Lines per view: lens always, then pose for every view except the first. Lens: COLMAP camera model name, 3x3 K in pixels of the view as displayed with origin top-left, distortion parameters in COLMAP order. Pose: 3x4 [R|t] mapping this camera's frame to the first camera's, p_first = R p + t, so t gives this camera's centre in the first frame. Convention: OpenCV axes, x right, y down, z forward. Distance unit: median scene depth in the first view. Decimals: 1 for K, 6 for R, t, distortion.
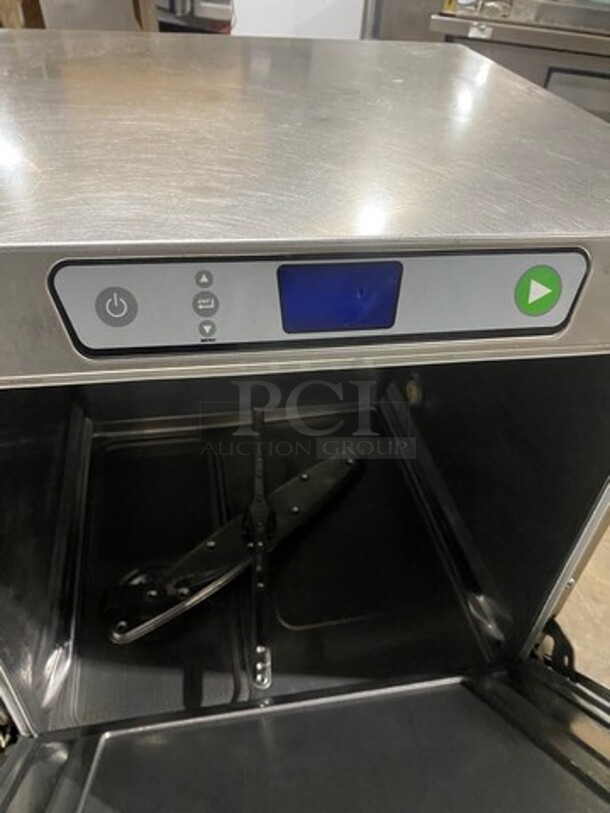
lens RADIAL K [[616.2, 0, 305.0], [0, 616.2, 406.5], [0, 0, 1]] dist [-0.000173, 0.001876]
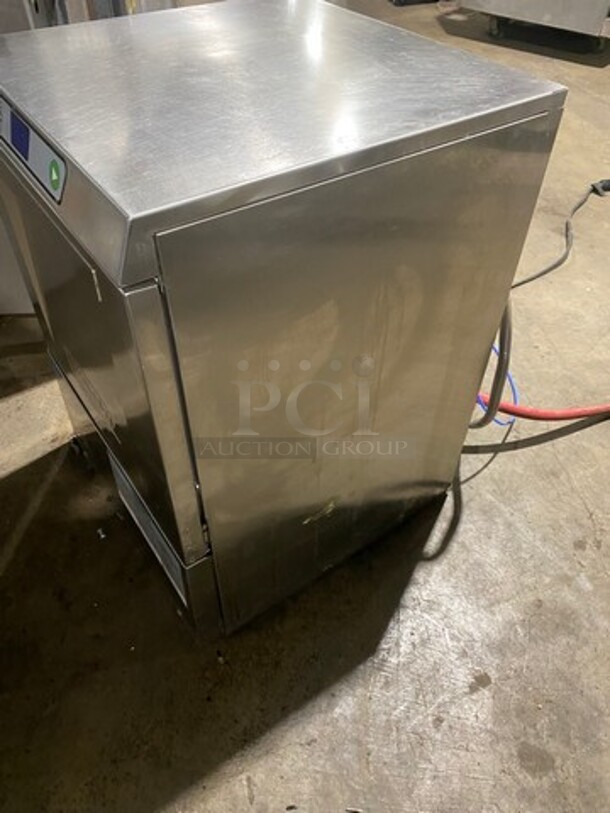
lens RADIAL K [[616.2, 0, 305.0], [0, 616.2, 406.5], [0, 0, 1]] dist [-0.000173, 0.001876]
pose [[0.403931, 0.579452, -0.707866, 1.710462], [-0.568852, 0.765104, 0.301701, -0.448719], [0.716413, 0.280805, 0.638672, 0.382779]]
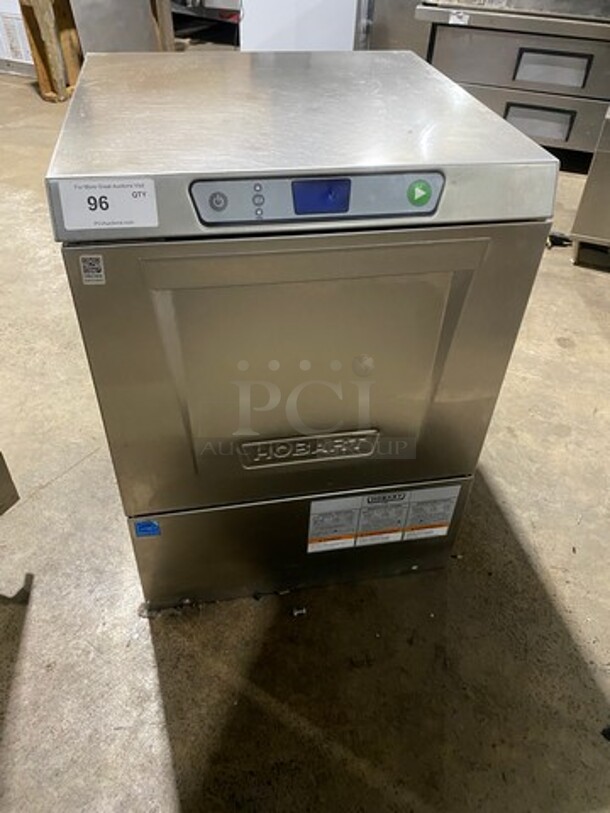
lens RADIAL K [[619.5, 0, 305.0], [0, 619.5, 406.5], [0, 0, 1]] dist [-0.033561, 0.067363]
pose [[0.999538, -0.023623, -0.019100, 0.016552], [0.024125, 0.999357, 0.026540, 0.326086], [0.018461, -0.026989, 0.999465, -0.763381]]
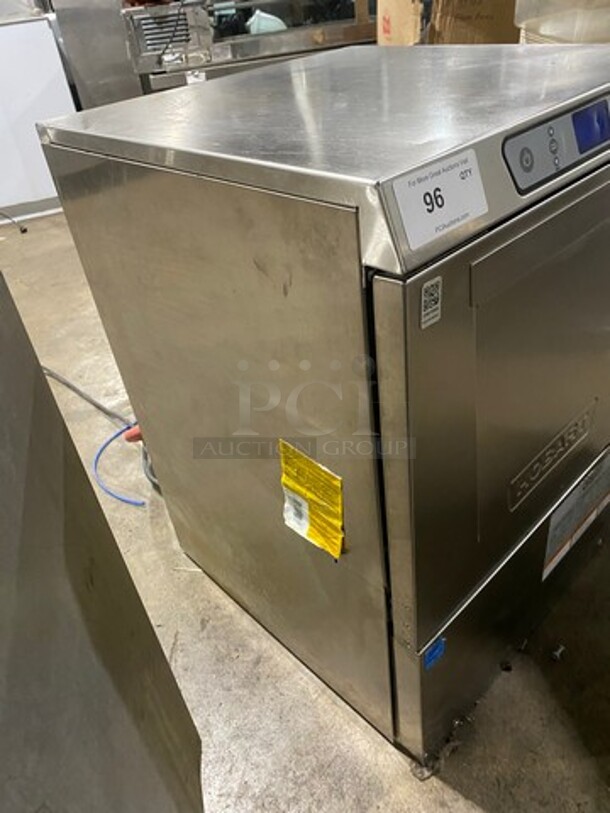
lens RADIAL K [[616.2, 0, 305.0], [0, 616.2, 406.5], [0, 0, 1]] dist [-0.000173, 0.001876]
pose [[0.815838, -0.447625, 0.366115, -1.079878], [0.477831, 0.878404, 0.009187, 0.077025], [-0.325709, 0.167446, 0.930524, -0.151990]]
